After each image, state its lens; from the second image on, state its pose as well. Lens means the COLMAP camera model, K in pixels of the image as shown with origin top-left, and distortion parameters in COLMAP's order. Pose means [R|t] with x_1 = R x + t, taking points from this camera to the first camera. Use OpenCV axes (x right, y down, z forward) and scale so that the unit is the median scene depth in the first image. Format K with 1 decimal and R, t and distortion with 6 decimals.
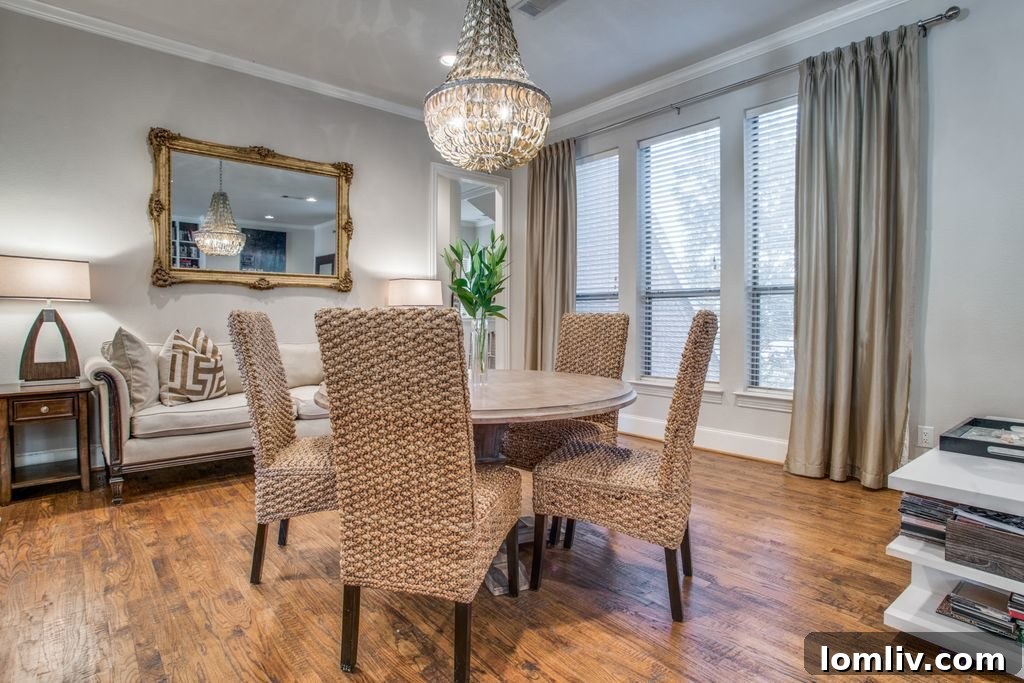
lens RADIAL K [[530.6, 0, 510.8], [0, 530.6, 334.3], [0, 0, 1]] dist [-0.033985, 0.000718]
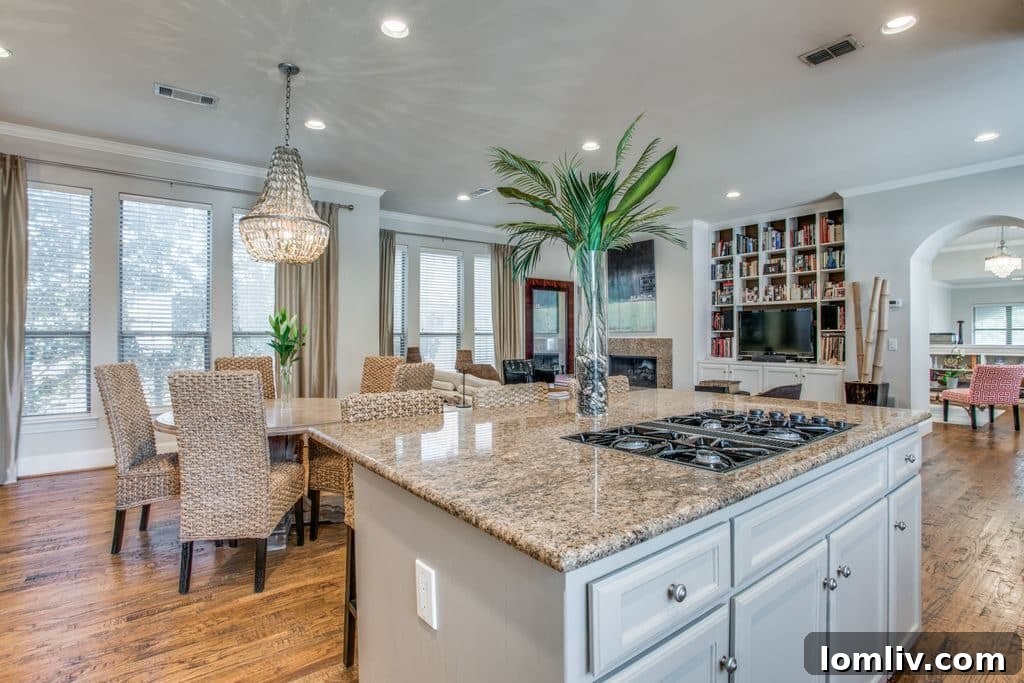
lens RADIAL K [[498.5, 0, 512.8], [0, 498.5, 336.3], [0, 0, 1]] dist [-0.081992, 0.034519]
pose [[0.059650, 0.001074, 0.998219, -0.948772], [0.031716, 0.999493, -0.002971, -0.056174], [-0.997715, 0.031837, 0.059585, 0.195477]]
